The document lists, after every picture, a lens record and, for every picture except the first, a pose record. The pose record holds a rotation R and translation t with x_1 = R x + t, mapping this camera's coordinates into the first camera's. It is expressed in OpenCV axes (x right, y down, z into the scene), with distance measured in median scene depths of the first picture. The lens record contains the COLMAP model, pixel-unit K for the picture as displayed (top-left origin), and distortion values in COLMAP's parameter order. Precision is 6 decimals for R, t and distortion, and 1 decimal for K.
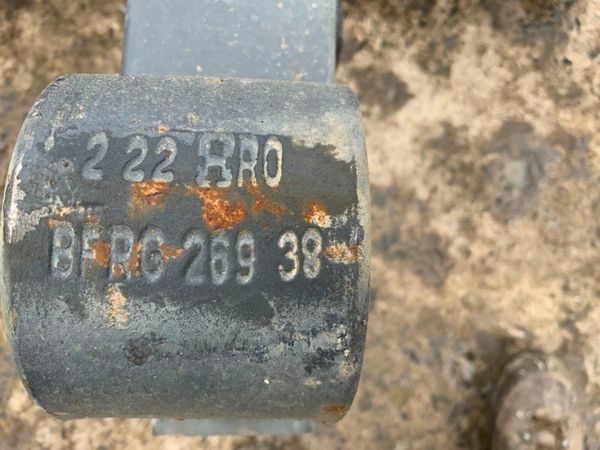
lens RADIAL K [[497.3, 0, 285.9], [0, 497.3, 219.3], [0, 0, 1]] dist [0.070629, -0.136890]
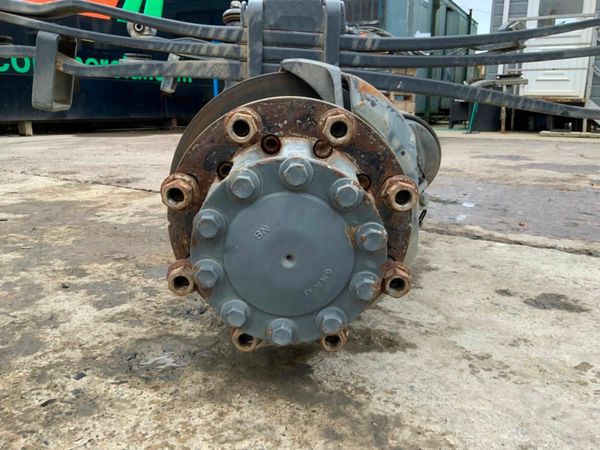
lens RADIAL K [[497.3, 0, 297.8], [0, 497.3, 231.0], [0, 0, 1]] dist [0.070629, -0.136890]
pose [[0.036808, 0.235169, -0.971257, 1.448766], [-0.997493, 0.067425, -0.021476, -0.730626], [0.060436, 0.969613, 0.237062, 0.555409]]
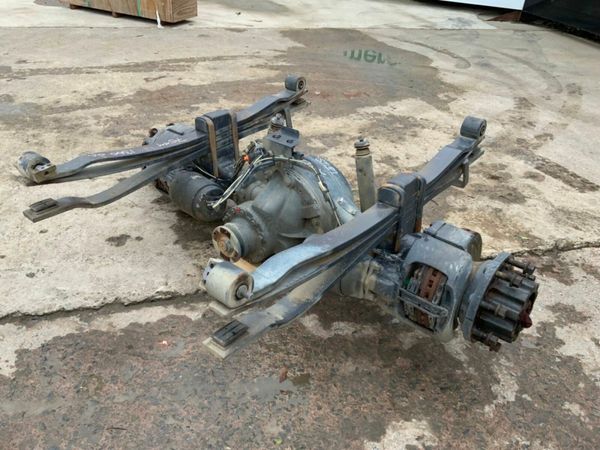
lens RADIAL K [[497.3, 0, 300.5], [0, 497.3, 225.6], [0, 0, 1]] dist [0.070629, -0.136890]
pose [[-0.770839, -0.394806, 0.499936, -2.374346], [0.627863, -0.338198, 0.701006, -2.997439], [-0.107684, 0.854254, 0.508580, -0.834879]]
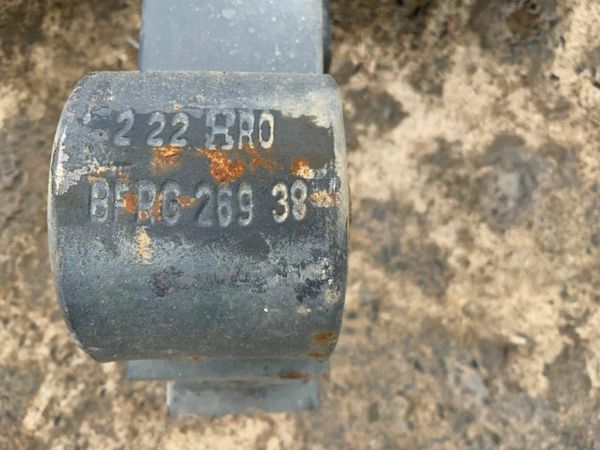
lens RADIAL K [[497.3, 0, 287.2], [0, 497.3, 223.5], [0, 0, 1]] dist [0.070629, -0.136890]
pose [[0.999594, -0.027151, -0.008692, 0.004981], [0.026662, 0.998286, -0.052090, 0.030215], [0.010091, 0.051837, 0.998605, -0.036907]]
